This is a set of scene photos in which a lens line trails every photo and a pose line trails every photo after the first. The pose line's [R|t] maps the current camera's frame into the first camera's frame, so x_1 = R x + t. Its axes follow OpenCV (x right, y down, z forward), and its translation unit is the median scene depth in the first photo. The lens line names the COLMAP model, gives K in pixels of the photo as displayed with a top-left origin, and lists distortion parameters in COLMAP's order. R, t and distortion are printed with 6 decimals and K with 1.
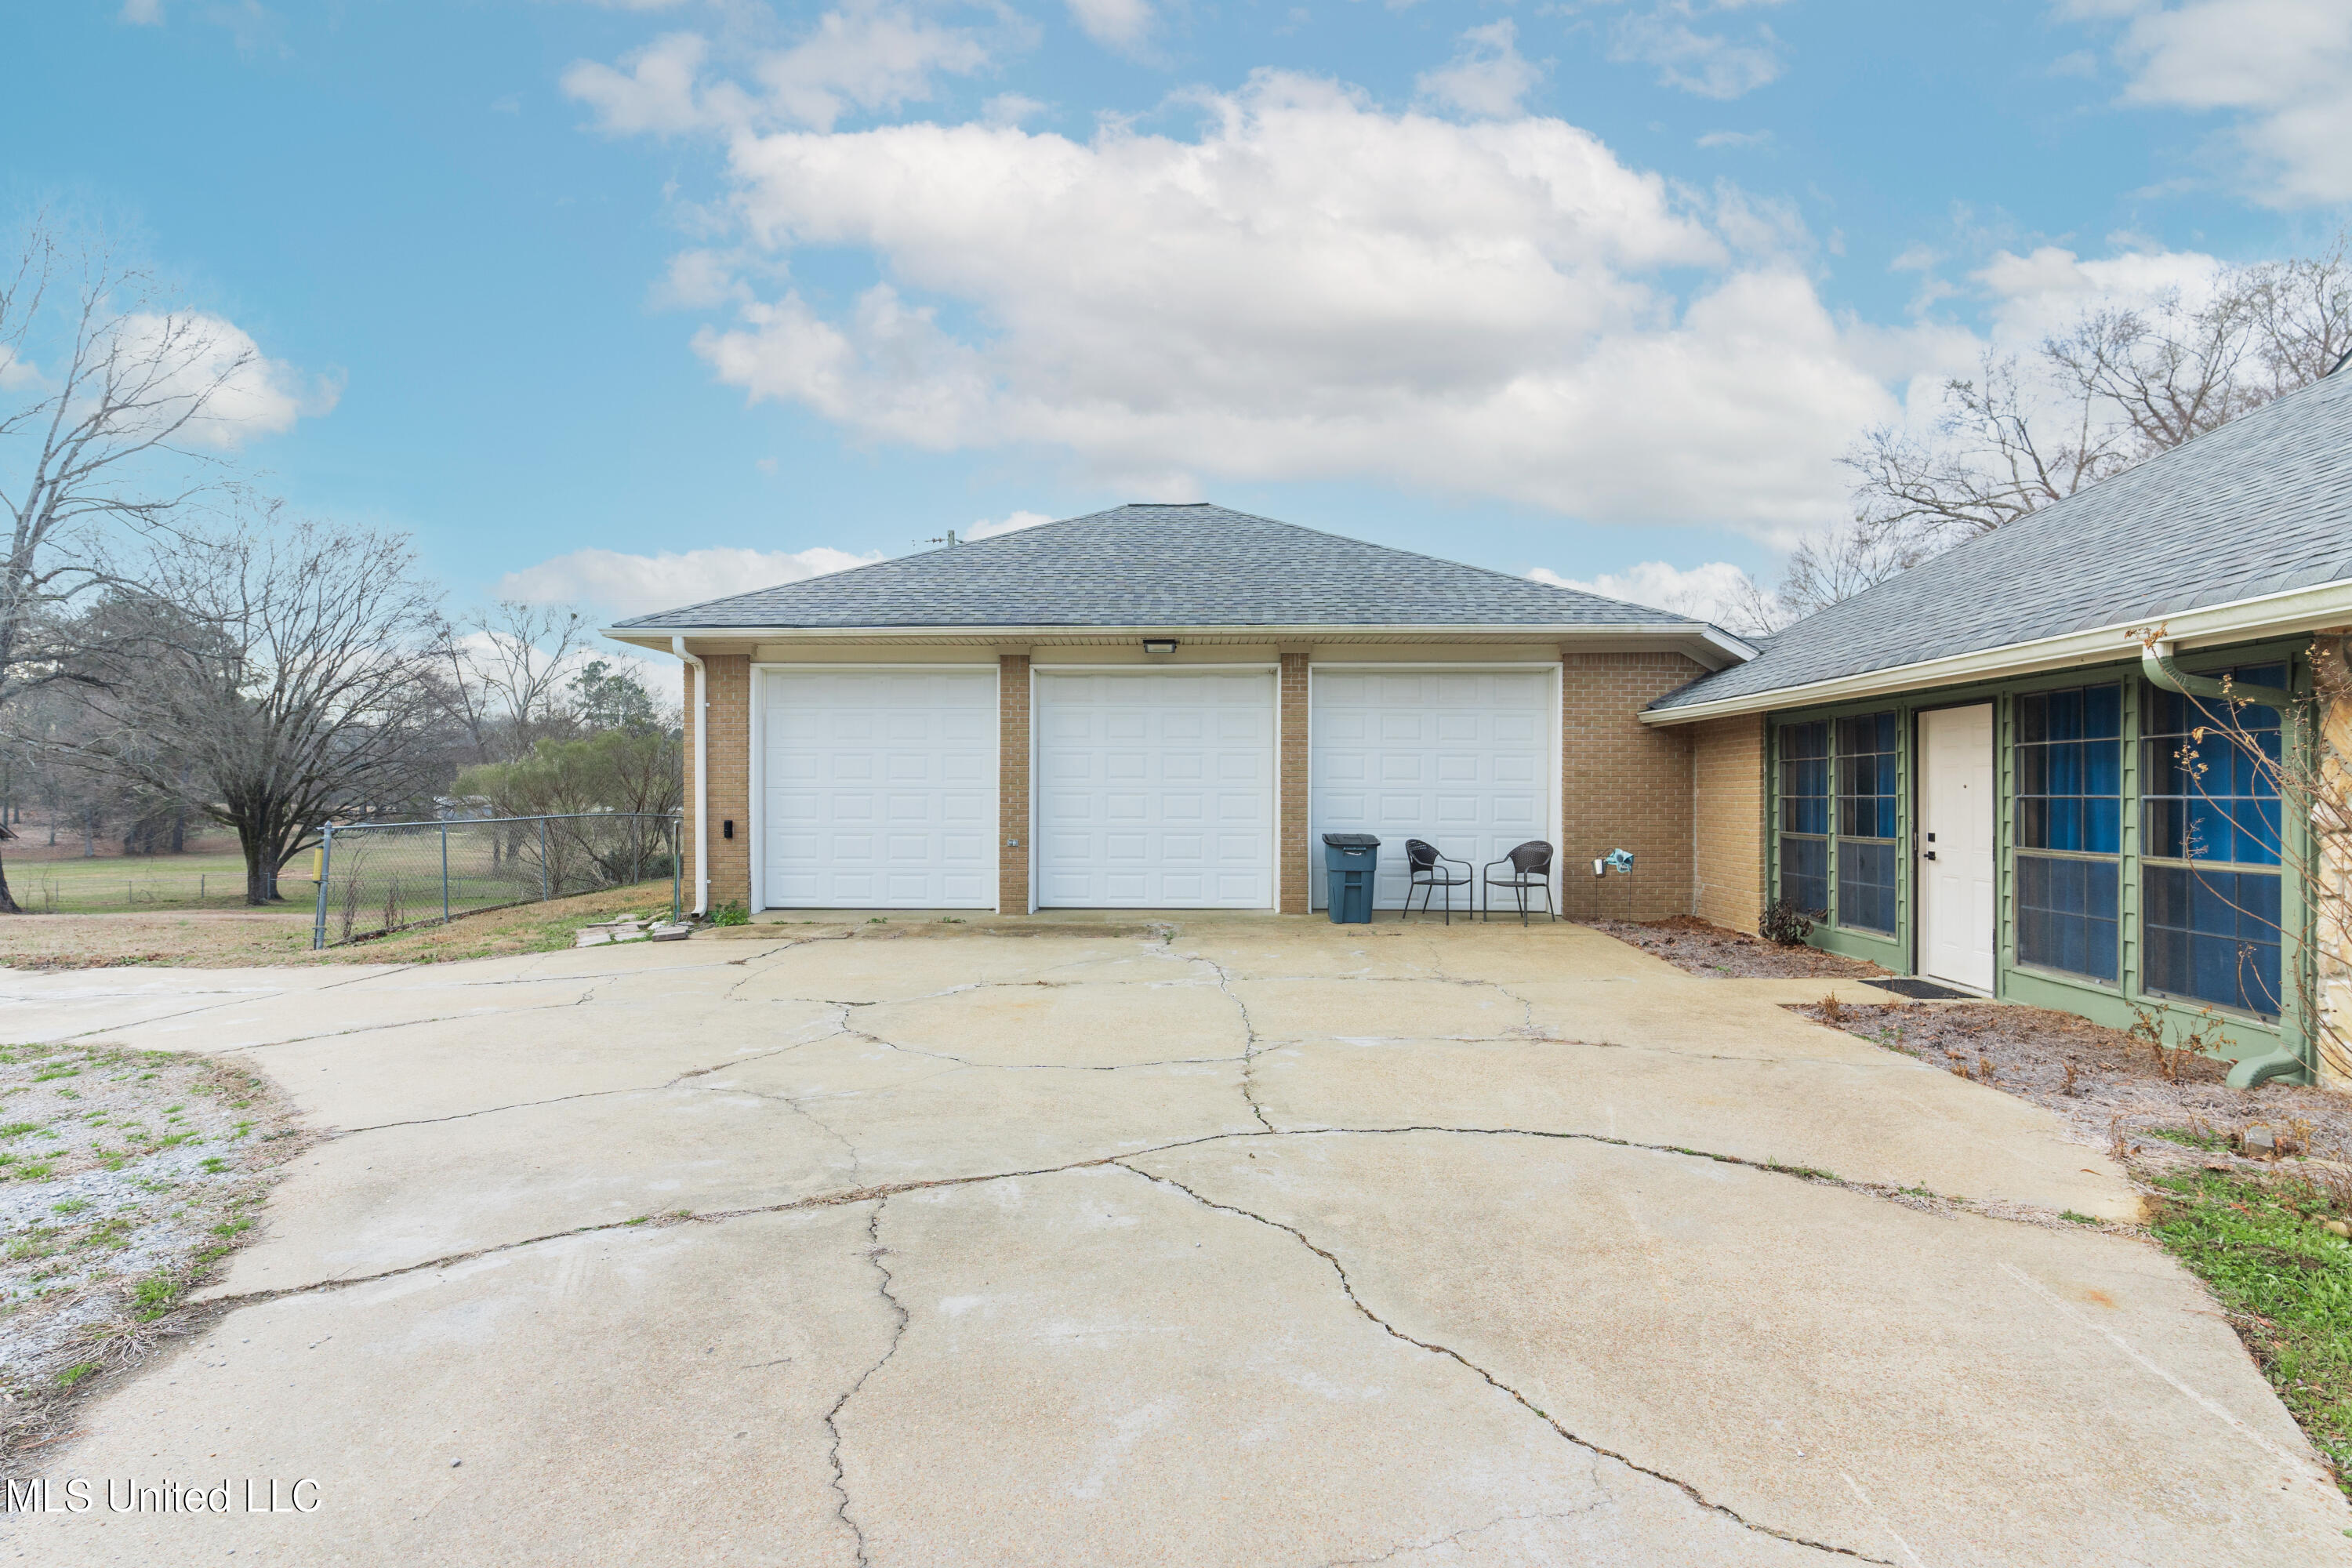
lens RADIAL K [[1139.5, 0, 1154.7], [0, 1139.5, 783.7], [0, 0, 1]] dist [-0.000774, 0.002401]
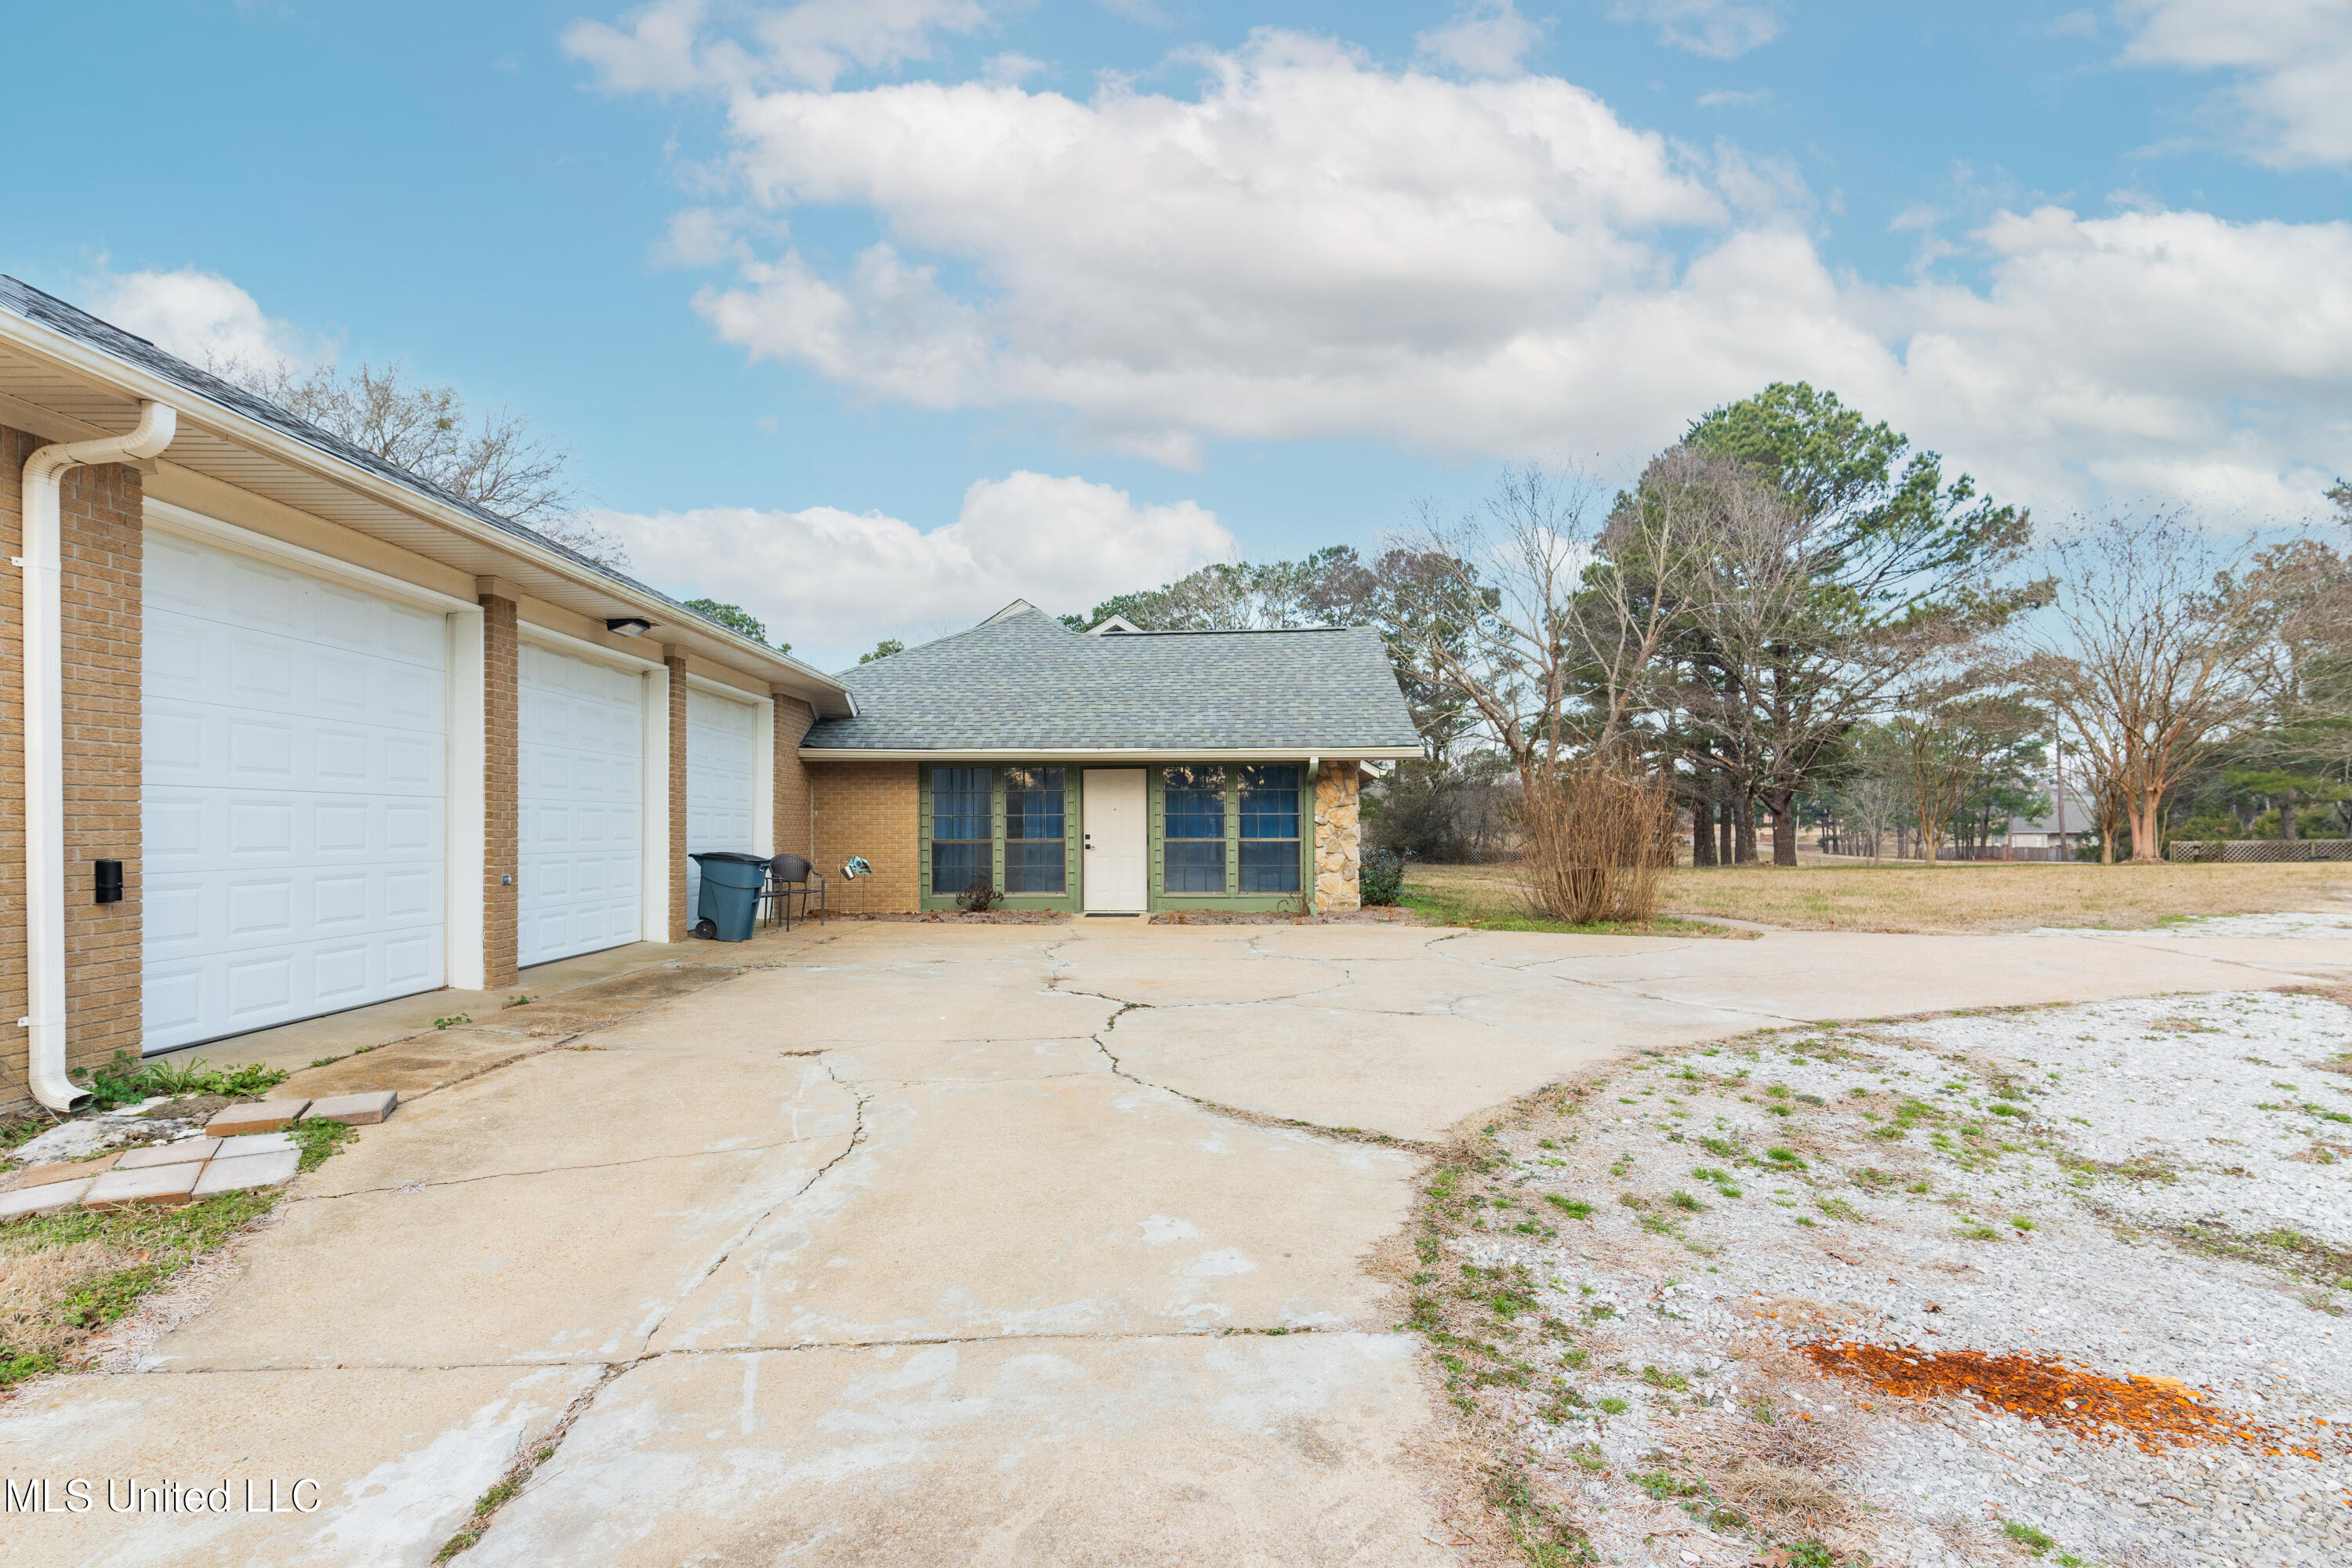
lens RADIAL K [[1139.5, 0, 1157.7], [0, 1139.5, 816.4], [0, 0, 1]] dist [-0.000774, 0.002401]
pose [[-0.034171, 0.004968, 0.999404, -0.819929], [-0.006036, 0.999968, -0.005177, 0.015997], [-0.999398, -0.006209, -0.034140, 0.652466]]
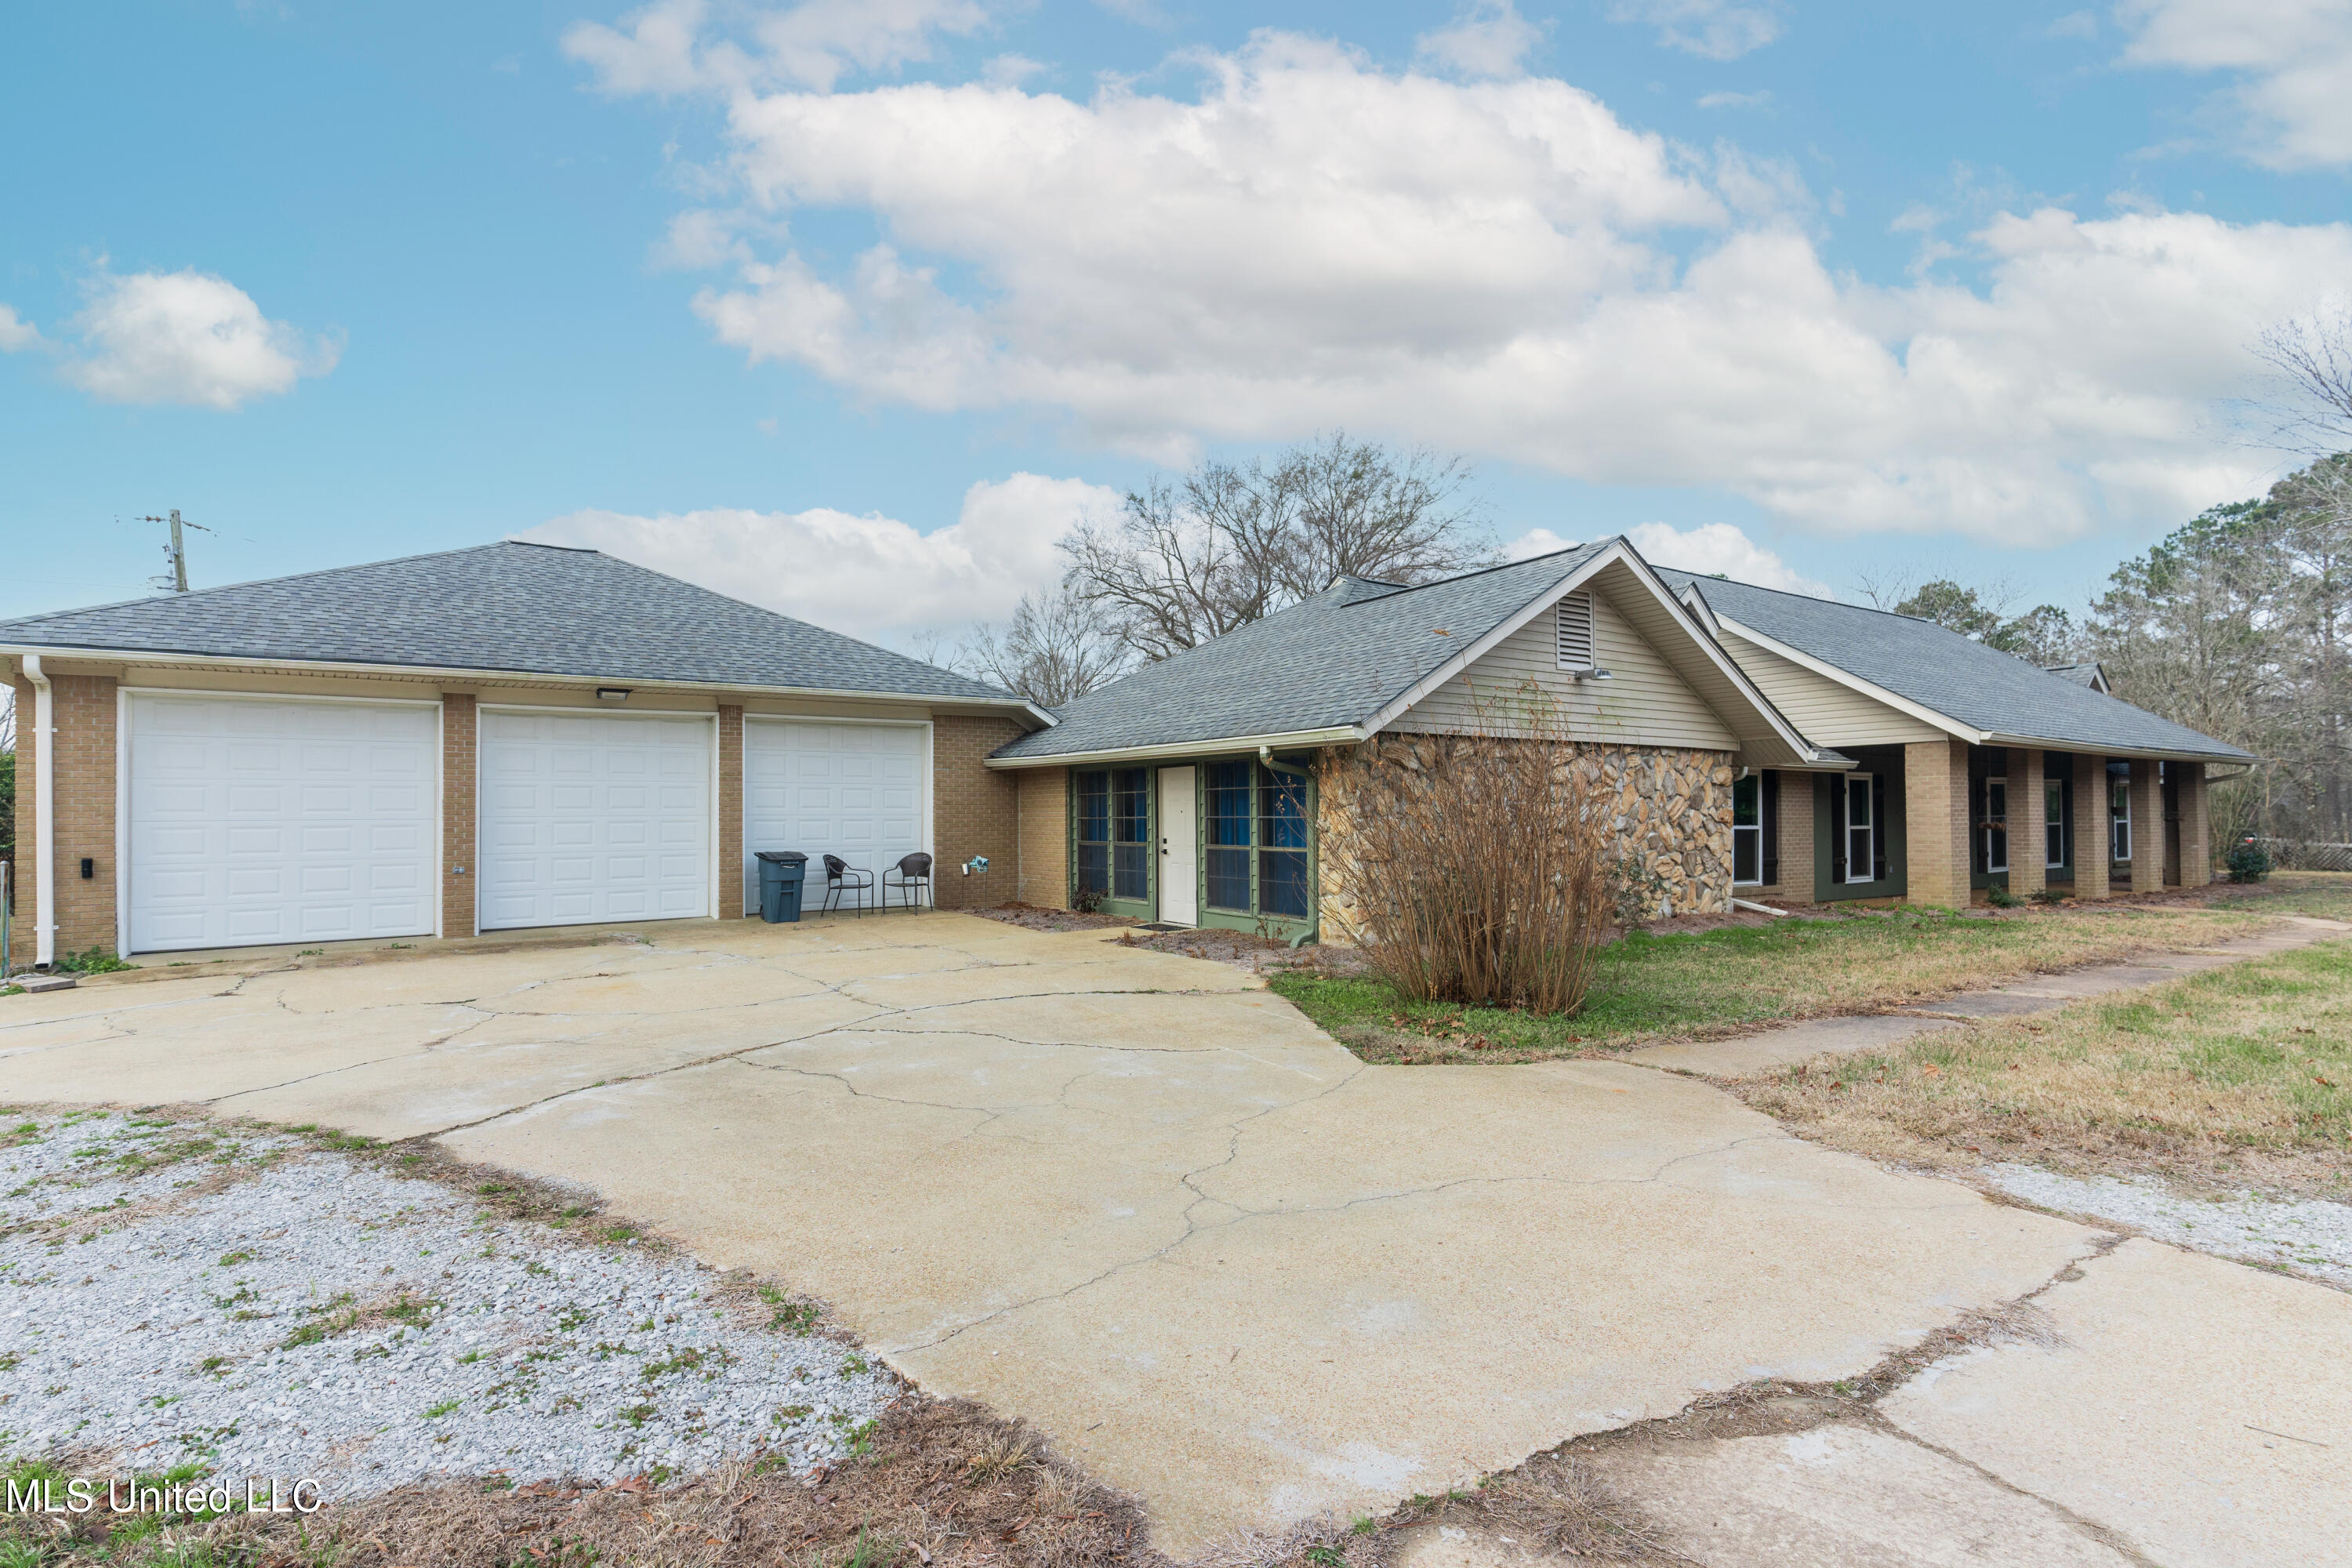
lens RADIAL K [[1139.5, 0, 1187.7], [0, 1139.5, 793.6], [0, 0, 1]] dist [-0.000774, 0.002401]
pose [[0.784707, 0.000289, 0.619867, -0.253879], [0.005025, 0.999964, -0.006828, -0.009002], [-0.619847, 0.008473, 0.784677, -0.266096]]
